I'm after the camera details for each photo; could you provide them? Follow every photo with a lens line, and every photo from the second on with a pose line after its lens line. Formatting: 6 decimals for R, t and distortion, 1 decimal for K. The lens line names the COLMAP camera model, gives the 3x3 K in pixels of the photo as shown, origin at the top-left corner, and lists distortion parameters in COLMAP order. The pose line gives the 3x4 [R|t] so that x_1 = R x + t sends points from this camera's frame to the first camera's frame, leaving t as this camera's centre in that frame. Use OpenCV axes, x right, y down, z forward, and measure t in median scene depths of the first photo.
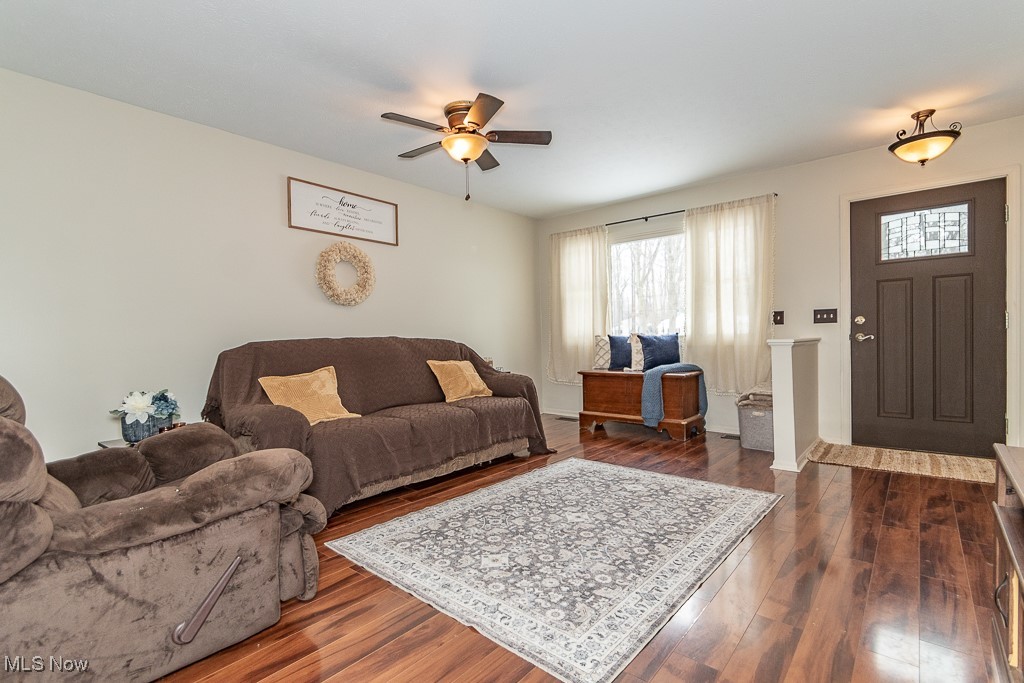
lens RADIAL K [[485.3, 0, 502.6], [0, 485.3, 348.7], [0, 0, 1]] dist [0.013530, -0.005237]
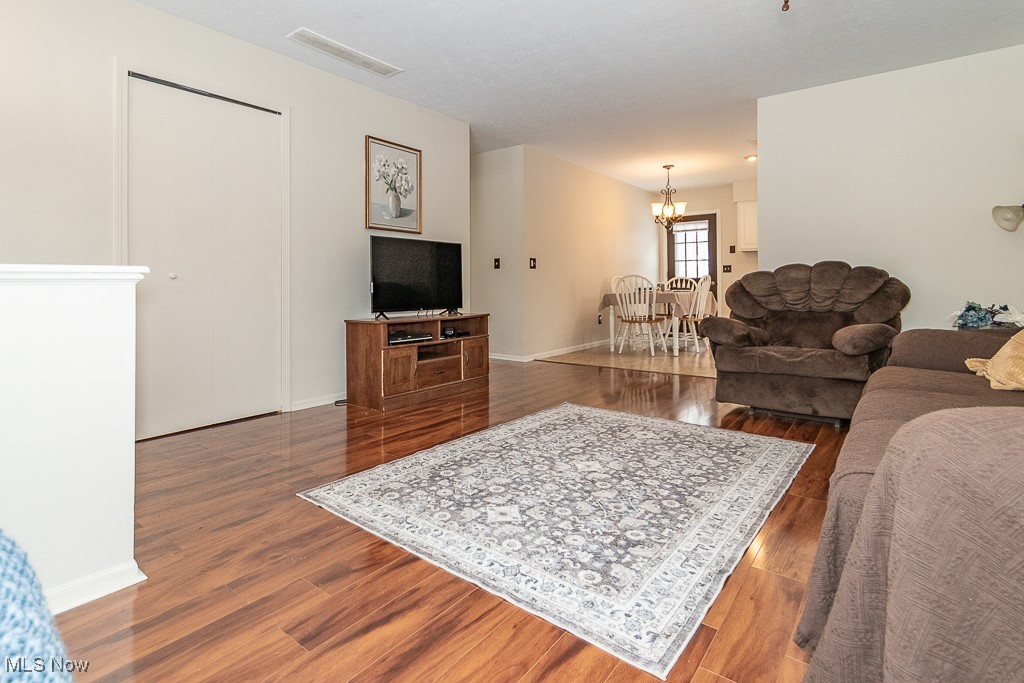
lens RADIAL K [[518.3, 0, 479.6], [0, 518.3, 270.1], [0, 0, 1]] dist [0.021128, -0.000112]
pose [[-0.999094, 0.028427, -0.031675, 0.267627], [0.028515, 0.999591, -0.002321, -0.005392], [0.031596, -0.003223, -0.999496, 1.395935]]
